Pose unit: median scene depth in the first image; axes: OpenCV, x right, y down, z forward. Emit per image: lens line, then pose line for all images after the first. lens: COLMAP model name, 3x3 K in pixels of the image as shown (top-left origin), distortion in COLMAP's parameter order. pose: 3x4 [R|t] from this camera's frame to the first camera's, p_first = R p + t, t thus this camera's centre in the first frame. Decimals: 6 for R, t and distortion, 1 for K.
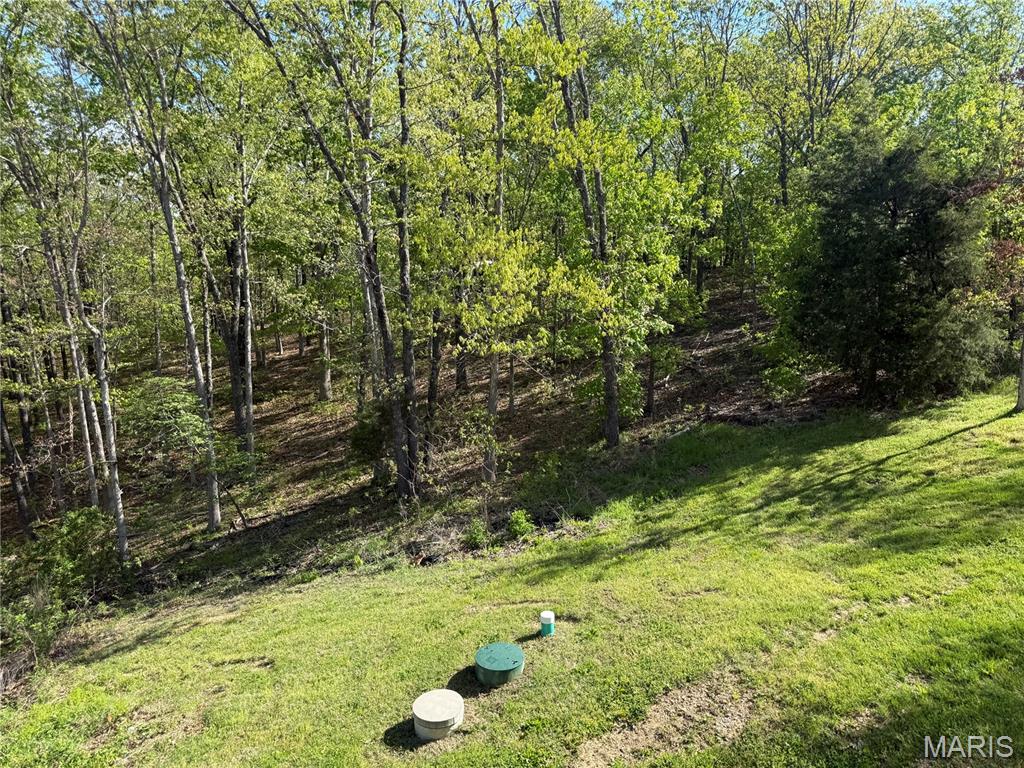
lens RADIAL K [[806.8, 0, 513.1], [0, 806.8, 388.7], [0, 0, 1]] dist [0.084563, -0.000661]
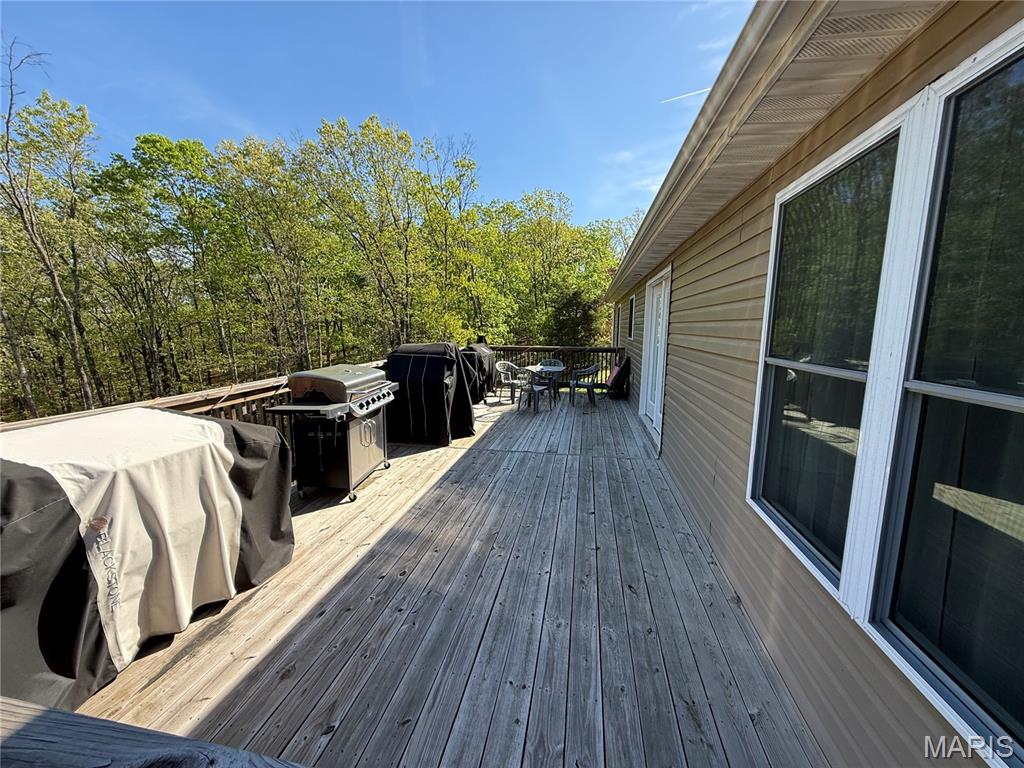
lens RADIAL K [[411.7, 0, 512.9], [0, 411.7, 392.2], [0, 0, 1]] dist [0.002294, 0.000464]
pose [[0.959657, -0.050911, 0.276527, -0.186674], [0.052573, 0.998616, 0.001405, 0.067153], [-0.276216, 0.013189, 0.961005, -0.369222]]
